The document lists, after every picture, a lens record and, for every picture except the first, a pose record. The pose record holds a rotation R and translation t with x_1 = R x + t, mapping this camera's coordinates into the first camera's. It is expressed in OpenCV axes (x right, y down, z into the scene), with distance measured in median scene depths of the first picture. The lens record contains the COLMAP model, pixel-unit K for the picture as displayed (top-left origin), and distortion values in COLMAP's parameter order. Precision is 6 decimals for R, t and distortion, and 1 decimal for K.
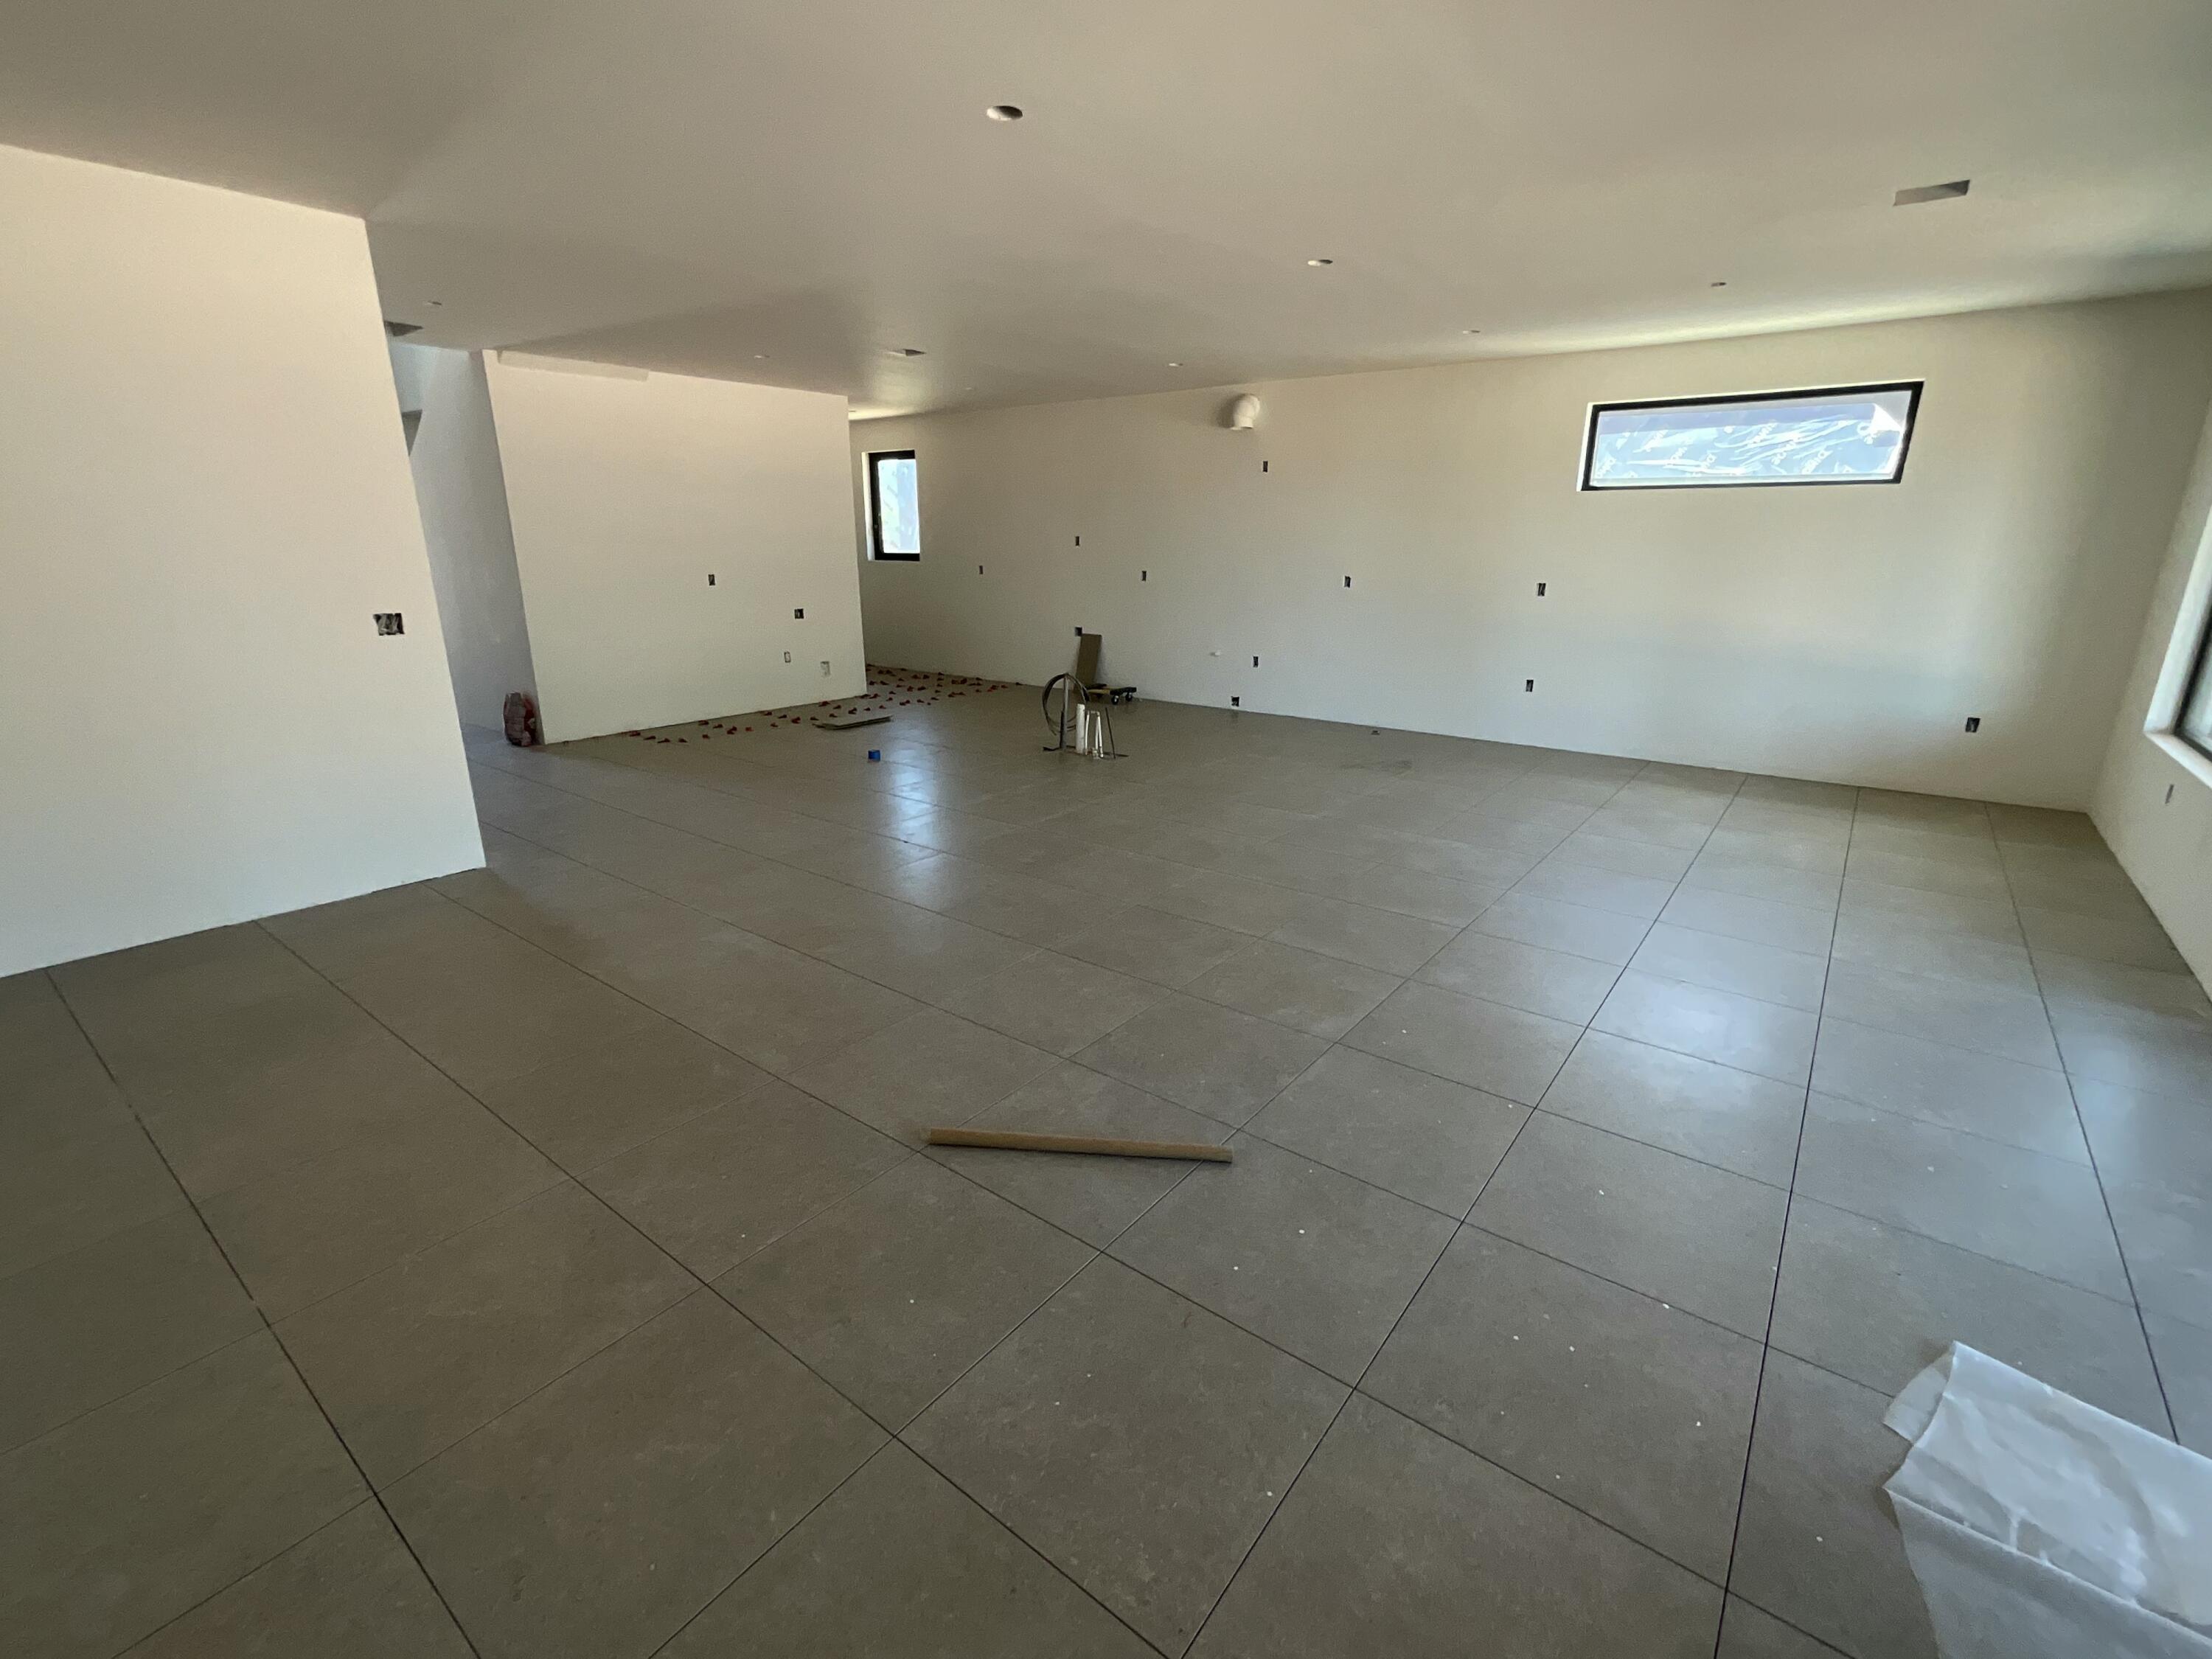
lens RADIAL K [[990.8, 0, 1101.7], [0, 990.8, 827.3], [0, 0, 1]] dist [-0.011836, 0.005100]
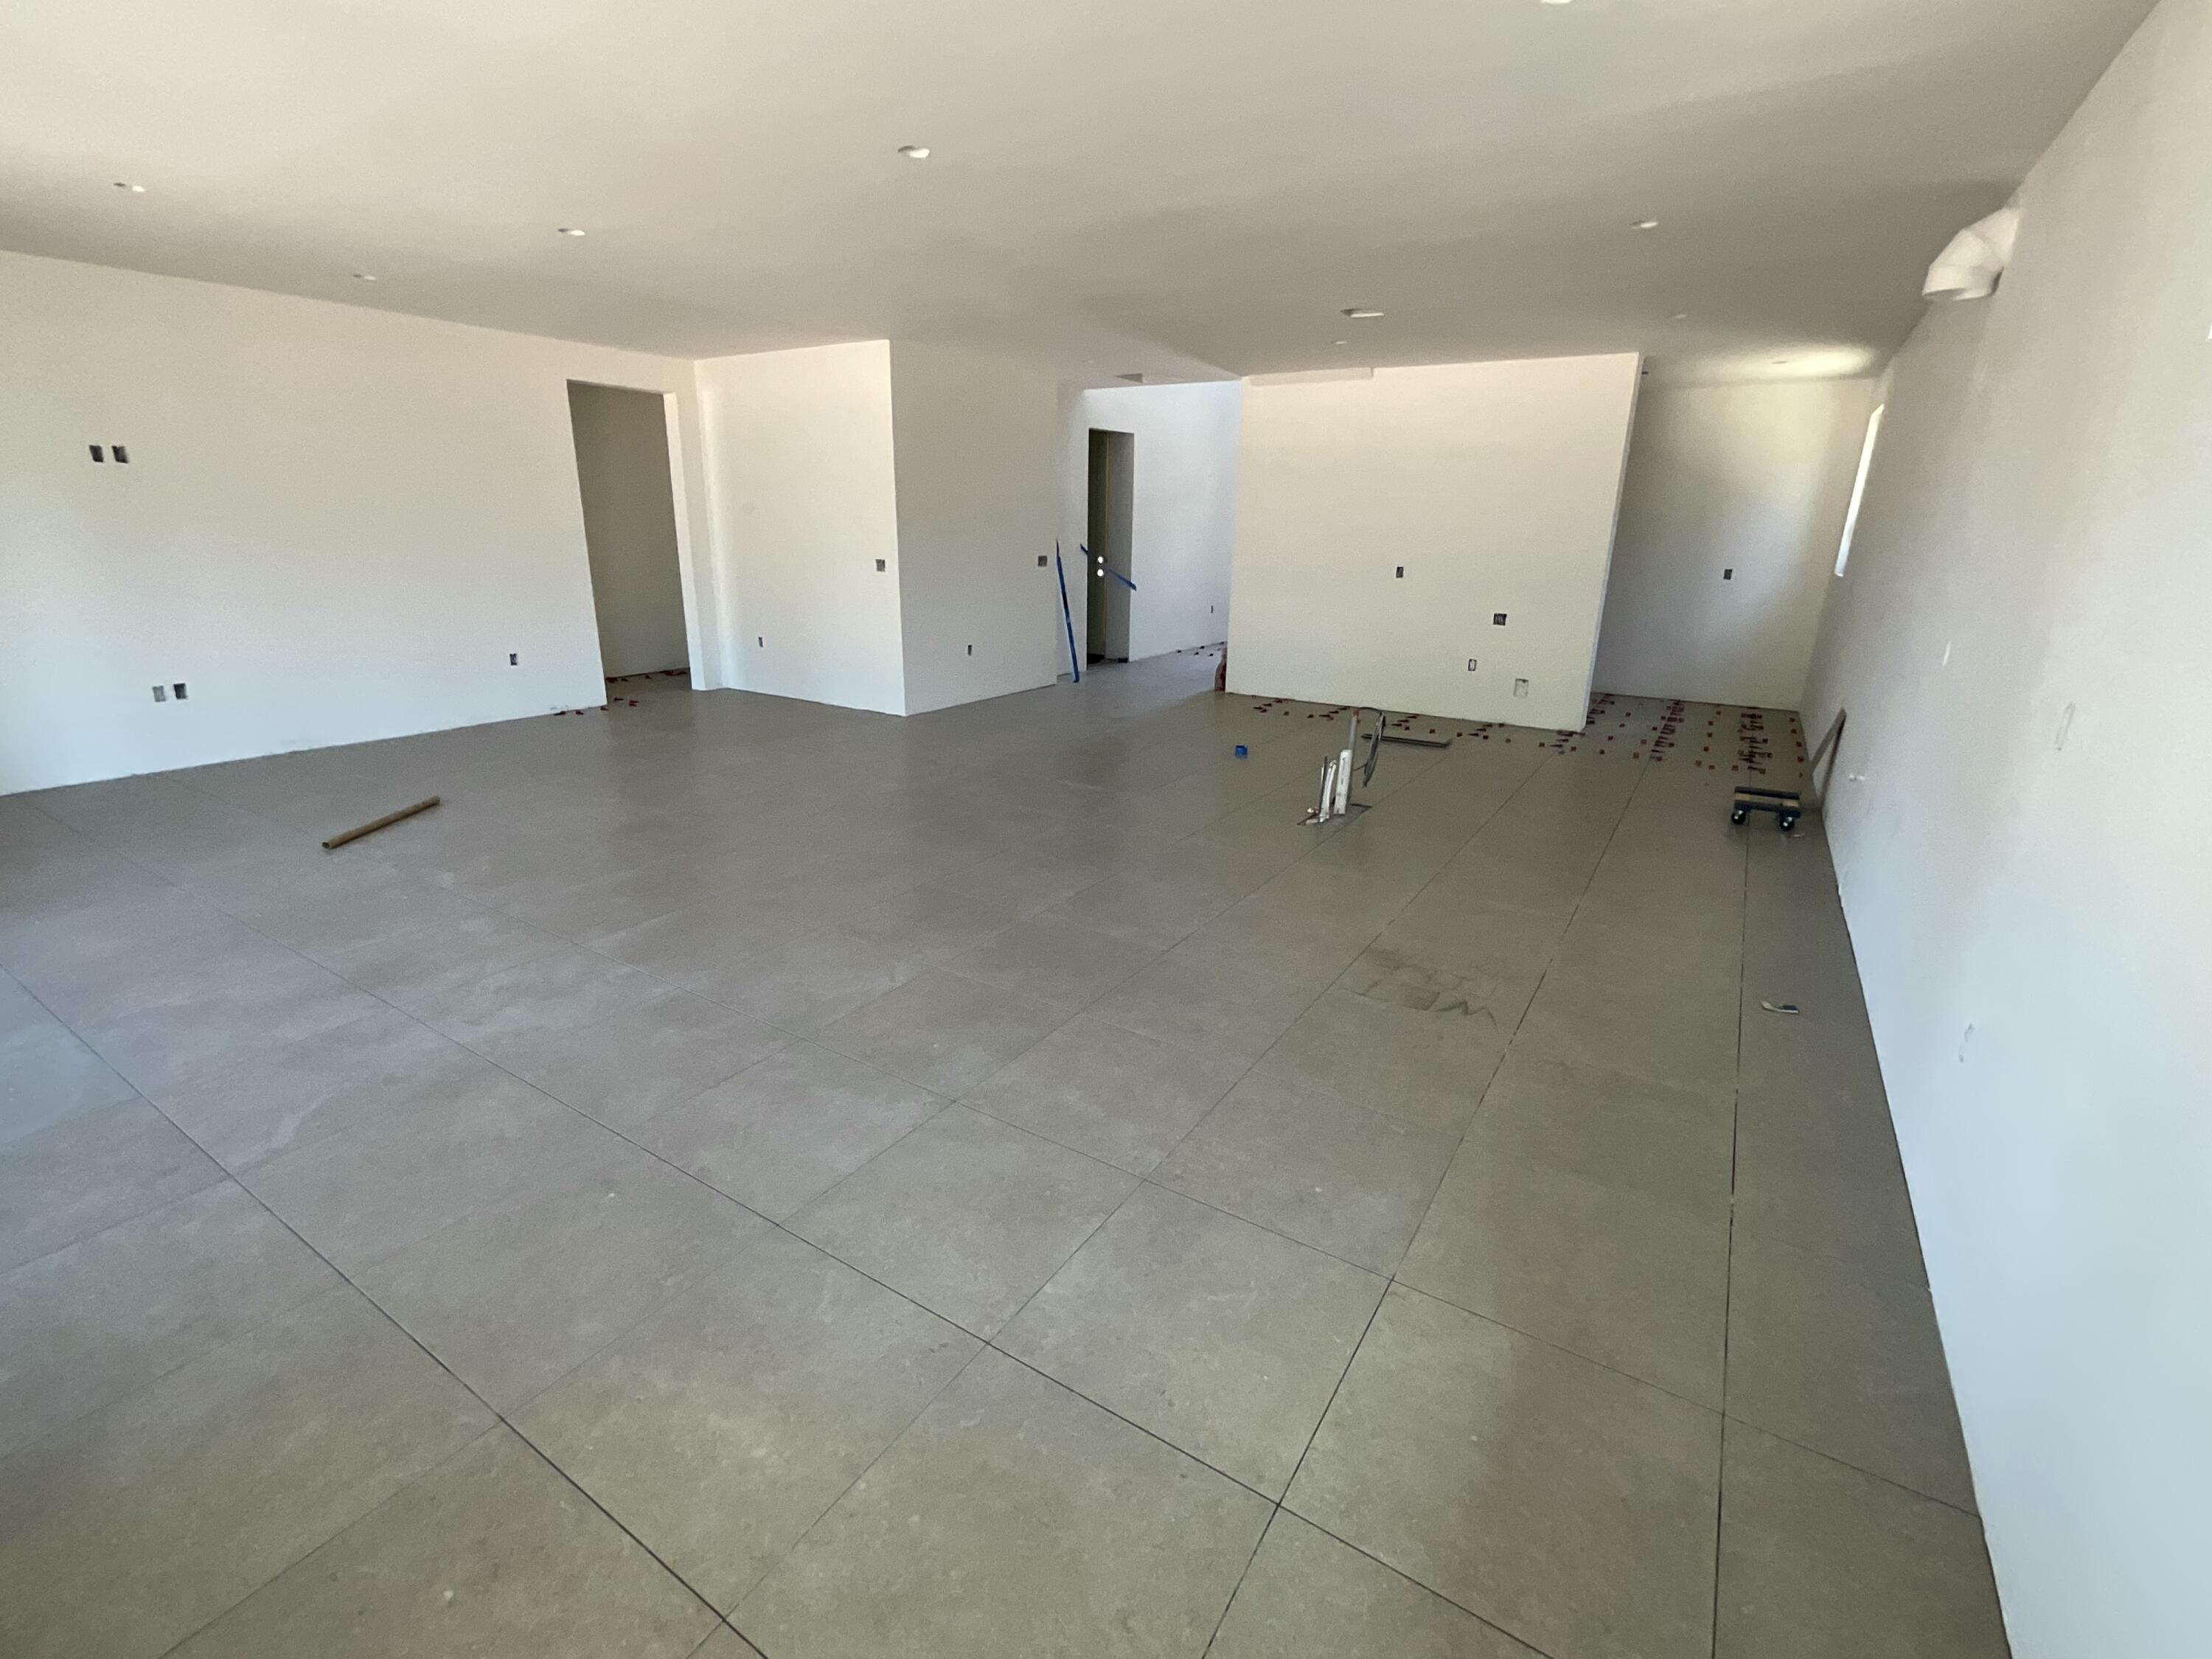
lens RADIAL K [[990.8, 0, 1099.7], [0, 990.8, 829.5], [0, 0, 1]] dist [-0.011836, 0.005100]
pose [[0.091932, 0.298481, -0.949978, 0.917857], [-0.301041, 0.917706, 0.259208, -0.276865], [0.949169, 0.262153, 0.174221, 0.937716]]
